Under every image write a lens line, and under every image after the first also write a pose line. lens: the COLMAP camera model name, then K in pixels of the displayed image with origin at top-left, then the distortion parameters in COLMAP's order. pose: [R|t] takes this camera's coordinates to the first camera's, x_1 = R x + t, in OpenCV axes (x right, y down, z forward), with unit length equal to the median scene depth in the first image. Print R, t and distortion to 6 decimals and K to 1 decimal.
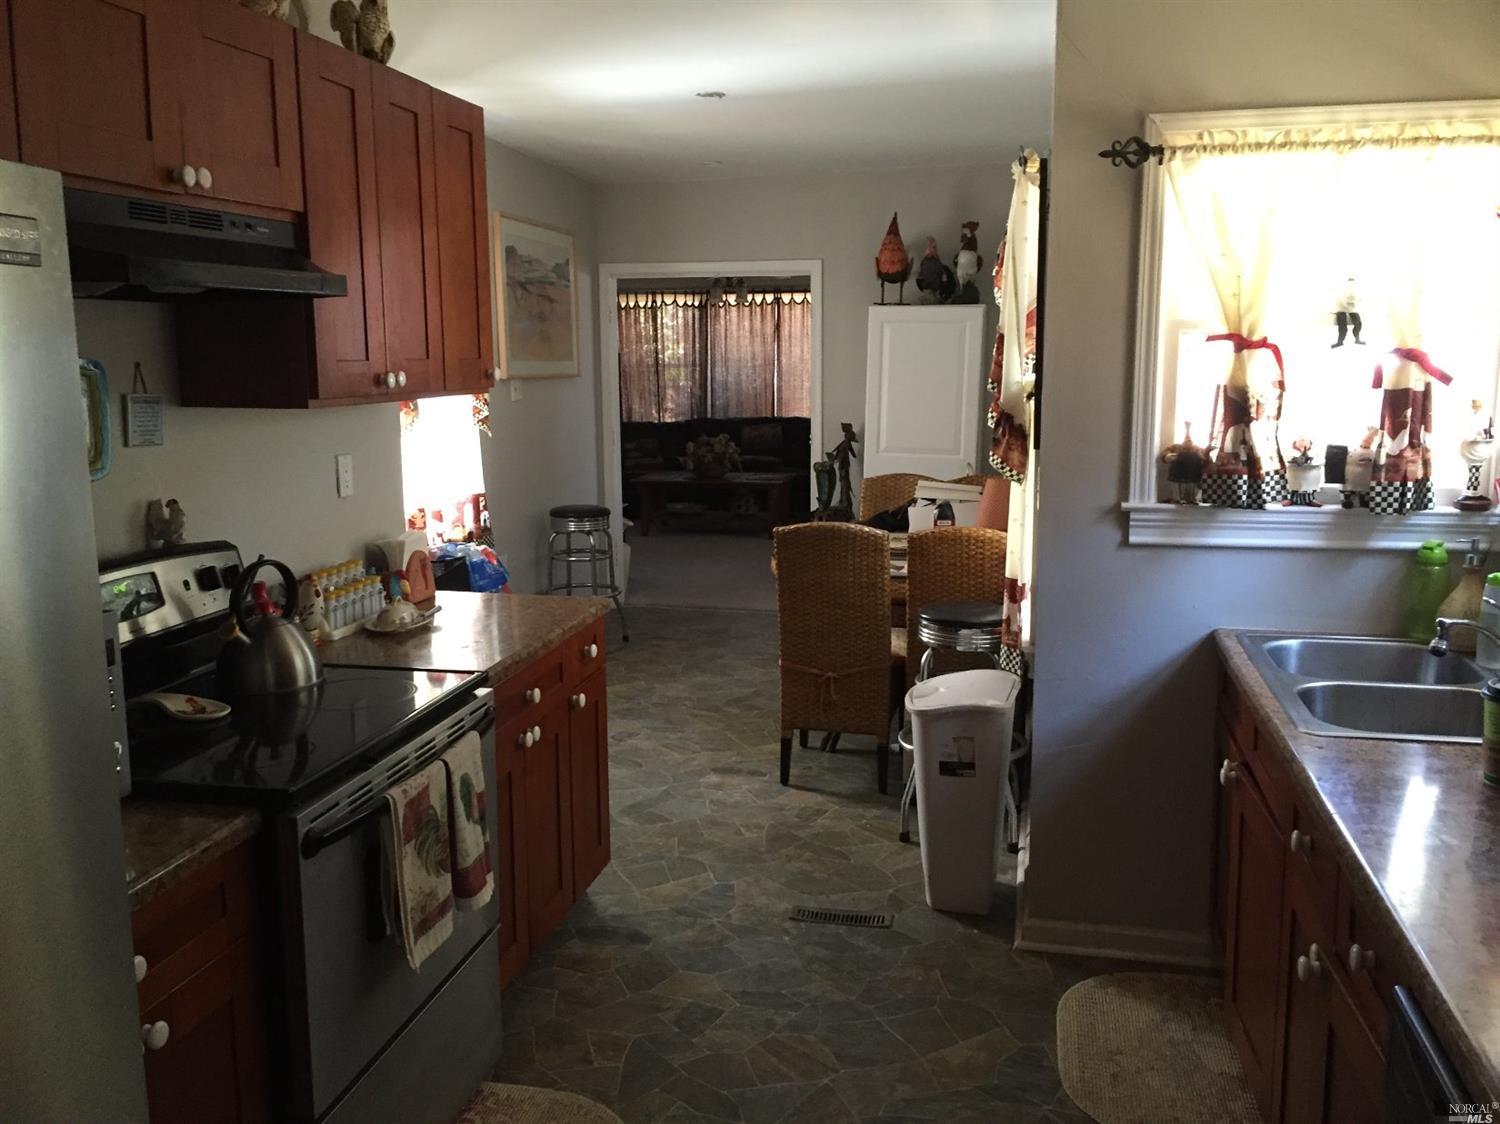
lens RADIAL K [[1290.3, 0, 746.8], [0, 1290.3, 555.9], [0, 0, 1]] dist [0.003978, -0.028019]
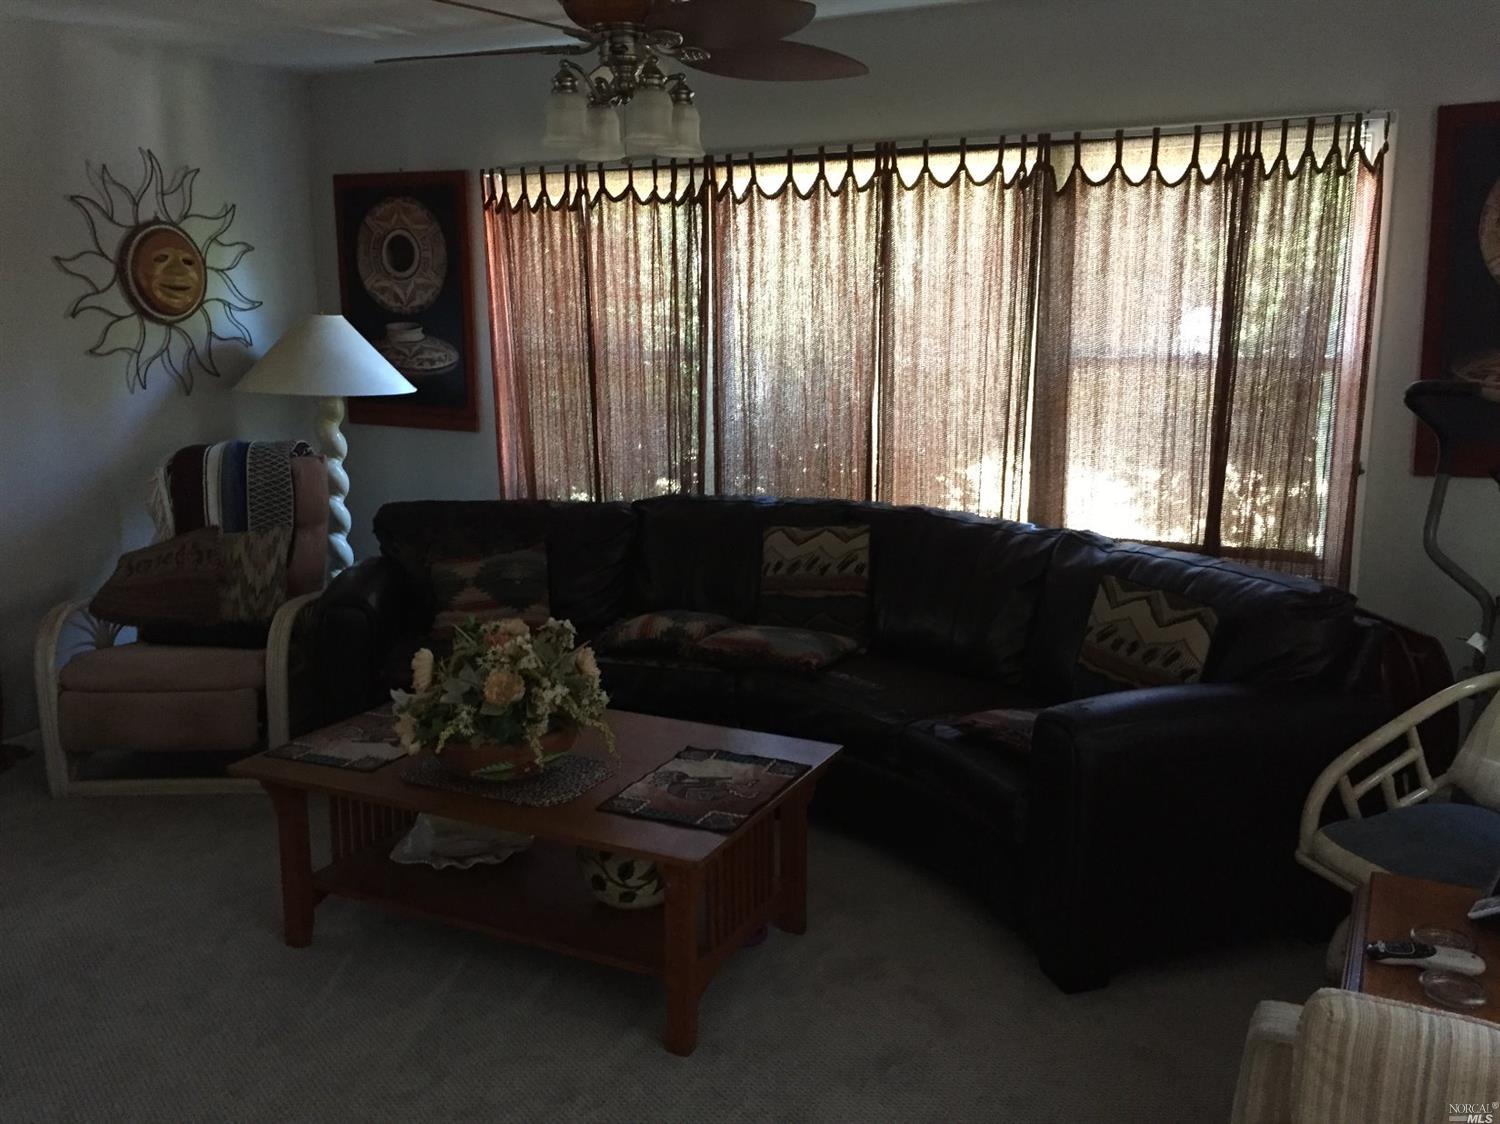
lens RADIAL K [[1290.3, 0, 750.3], [0, 1290.3, 563.4], [0, 0, 1]] dist [0.003978, -0.028019]
pose [[0.972300, 0.048891, -0.228564, 0.106845], [-0.043236, 0.998624, 0.029691, -0.145267], [0.229701, -0.018986, 0.973076, 0.928115]]
